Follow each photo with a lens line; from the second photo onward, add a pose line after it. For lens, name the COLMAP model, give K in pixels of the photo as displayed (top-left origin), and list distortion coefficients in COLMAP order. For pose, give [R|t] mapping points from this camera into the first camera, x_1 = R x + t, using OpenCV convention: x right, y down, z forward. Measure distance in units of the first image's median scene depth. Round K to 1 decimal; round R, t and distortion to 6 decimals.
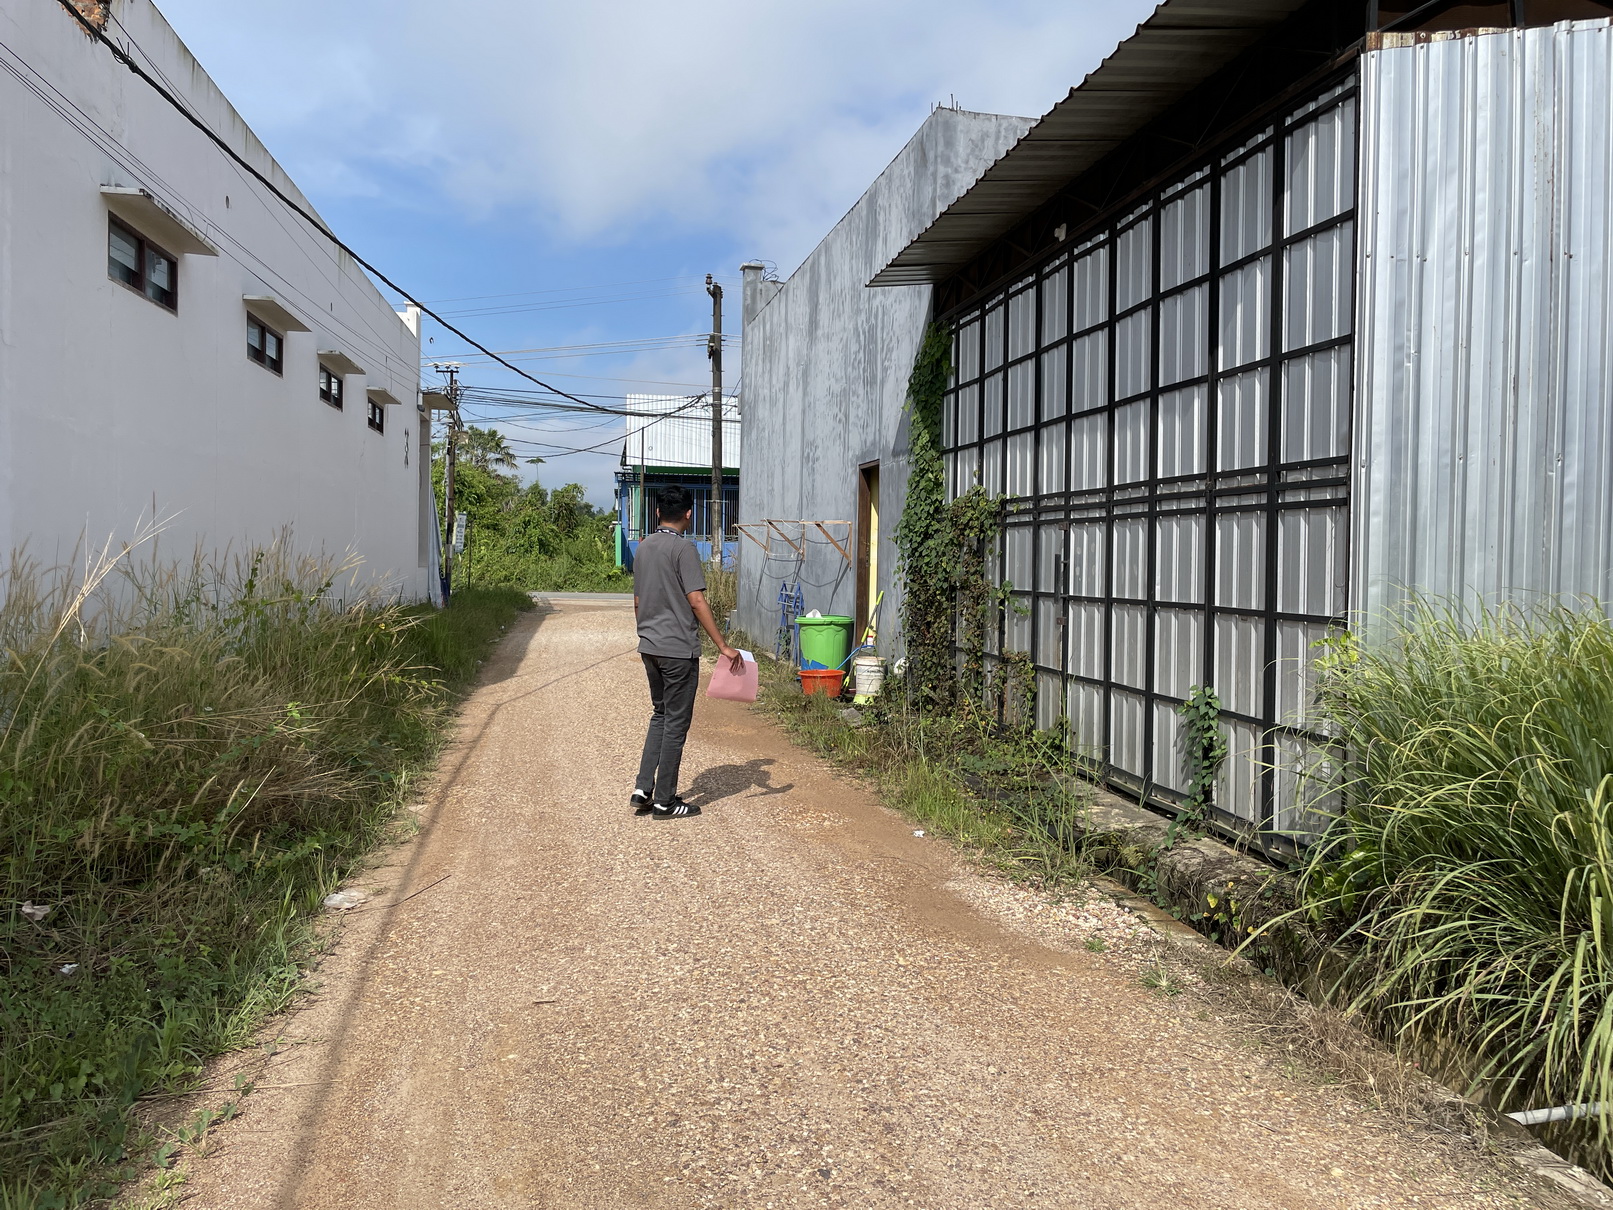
lens RADIAL K [[1213.6, 0, 806.5], [0, 1213.6, 605.0], [0, 0, 1]] dist [0.081822, -0.143600]
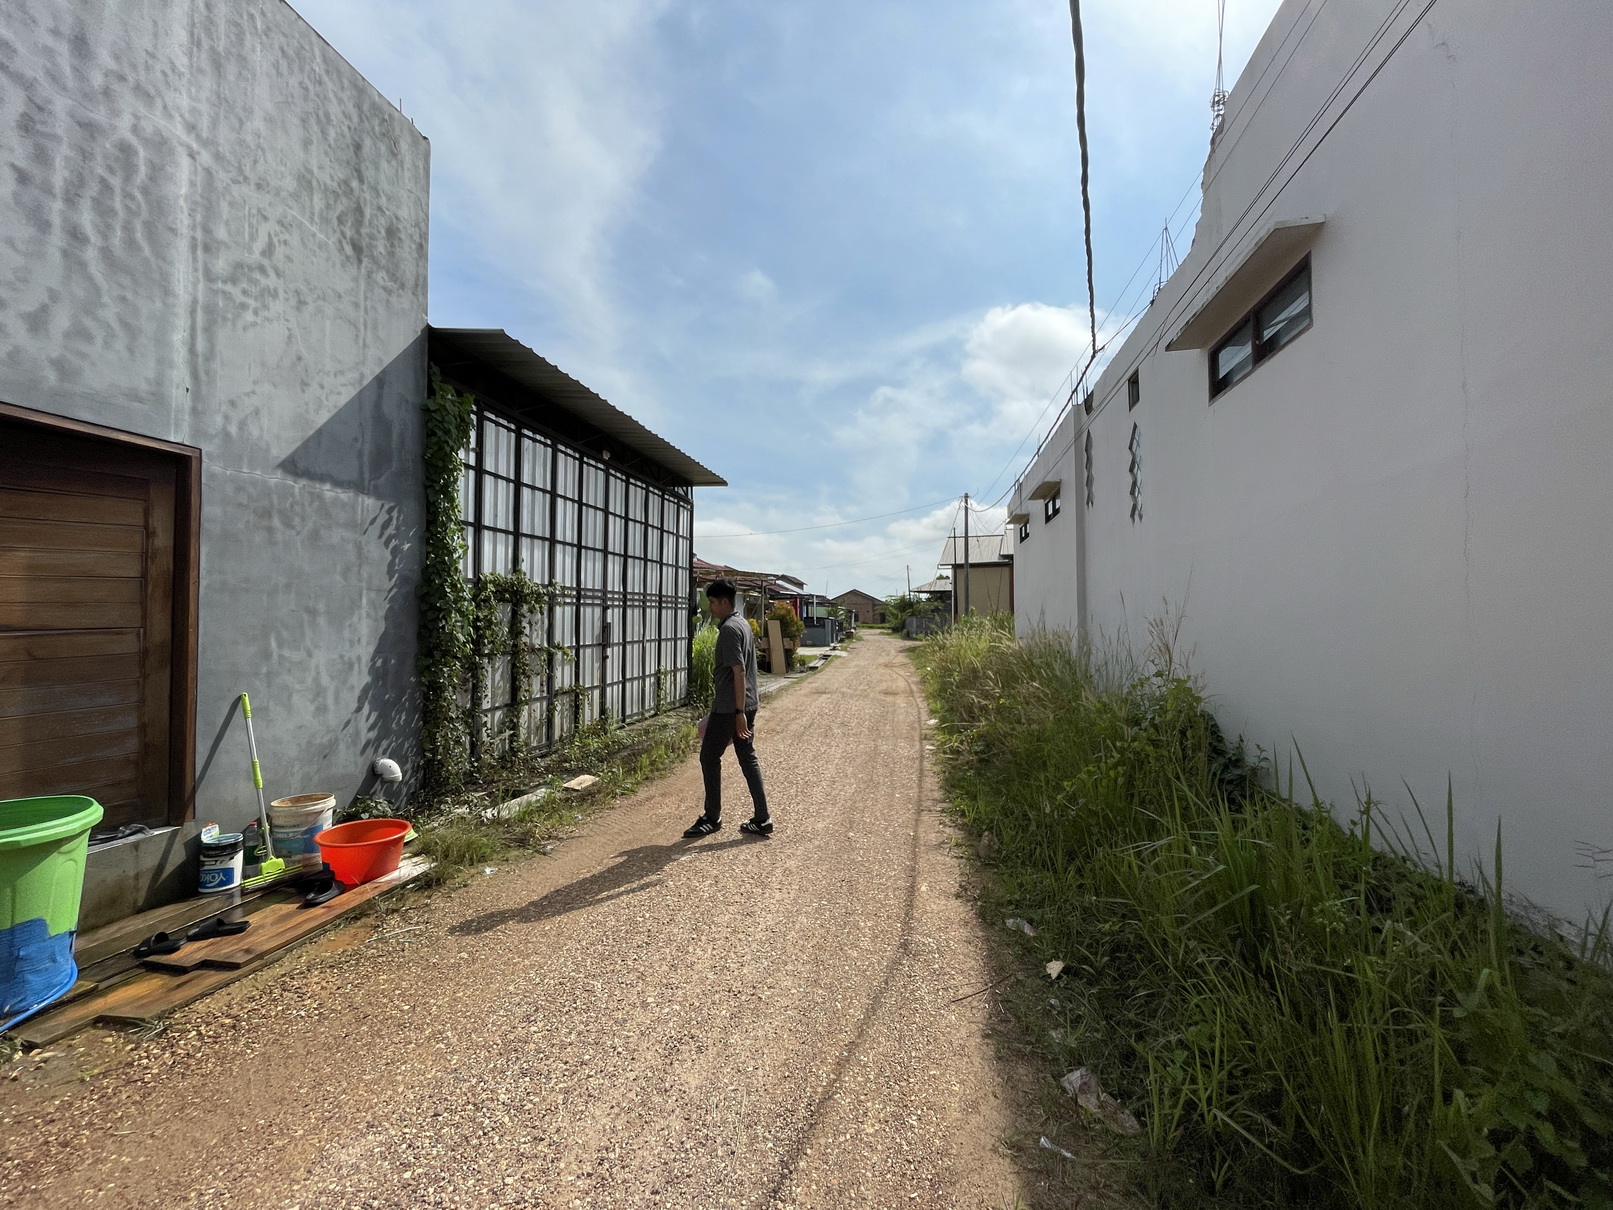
lens RADIAL K [[651.3, 0, 806.5], [0, 651.3, 605.0], [0, 0, 1]] dist [-0.002095, -0.000007]
pose [[-0.933417, -0.004807, 0.358761, -0.454402], [0.003406, 0.999746, 0.022258, -0.090920], [-0.358777, 0.021998, -0.933164, 1.849393]]
